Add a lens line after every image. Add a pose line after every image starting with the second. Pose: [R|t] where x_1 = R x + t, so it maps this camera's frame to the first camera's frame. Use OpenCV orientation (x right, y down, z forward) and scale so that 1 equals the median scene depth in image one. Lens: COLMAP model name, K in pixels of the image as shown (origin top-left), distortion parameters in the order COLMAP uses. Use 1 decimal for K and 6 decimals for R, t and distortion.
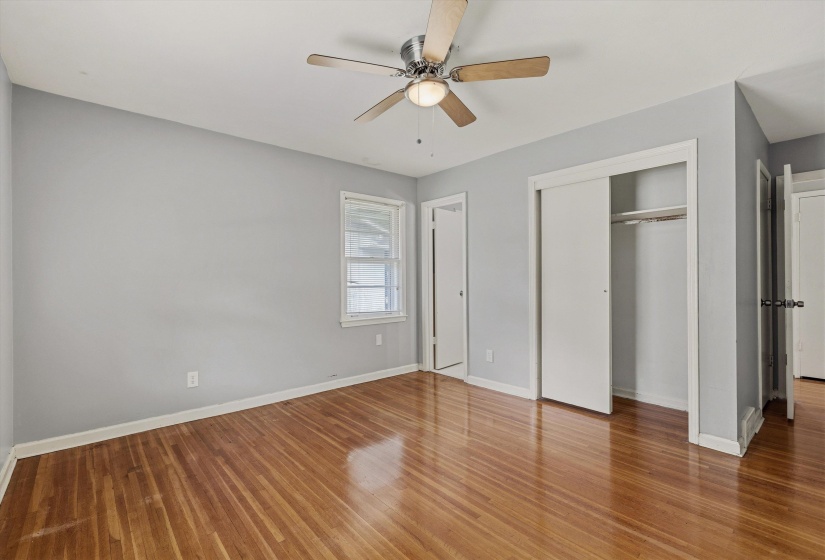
lens RADIAL K [[371.8, 0, 409.1], [0, 371.8, 280.0], [0, 0, 1]] dist [0.002693, 0.000124]
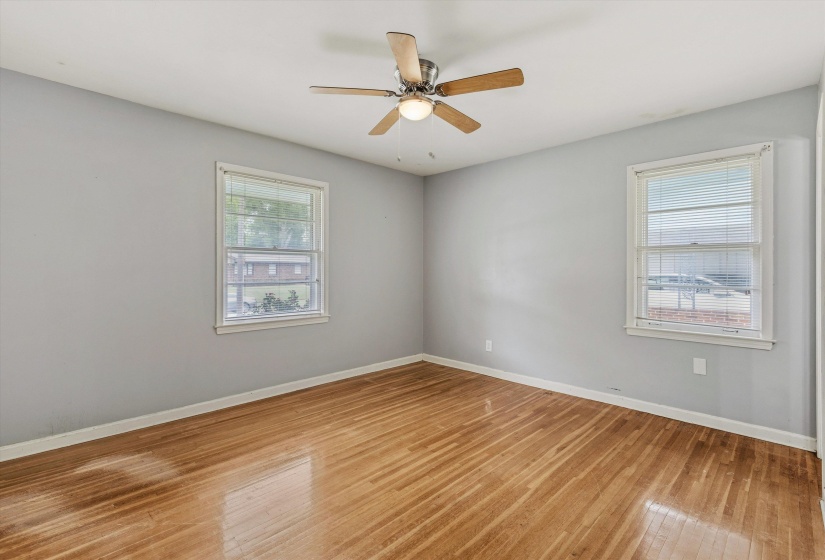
lens RADIAL K [[374.9, 0, 407.2], [0, 374.9, 272.8], [0, 0, 1]] dist [0.001574, -0.000186]
pose [[0.073909, 0.005885, -0.997248, 0.848502], [-0.010976, 0.999927, 0.005087, -0.009102], [0.997205, 0.010570, 0.073969, 0.646102]]
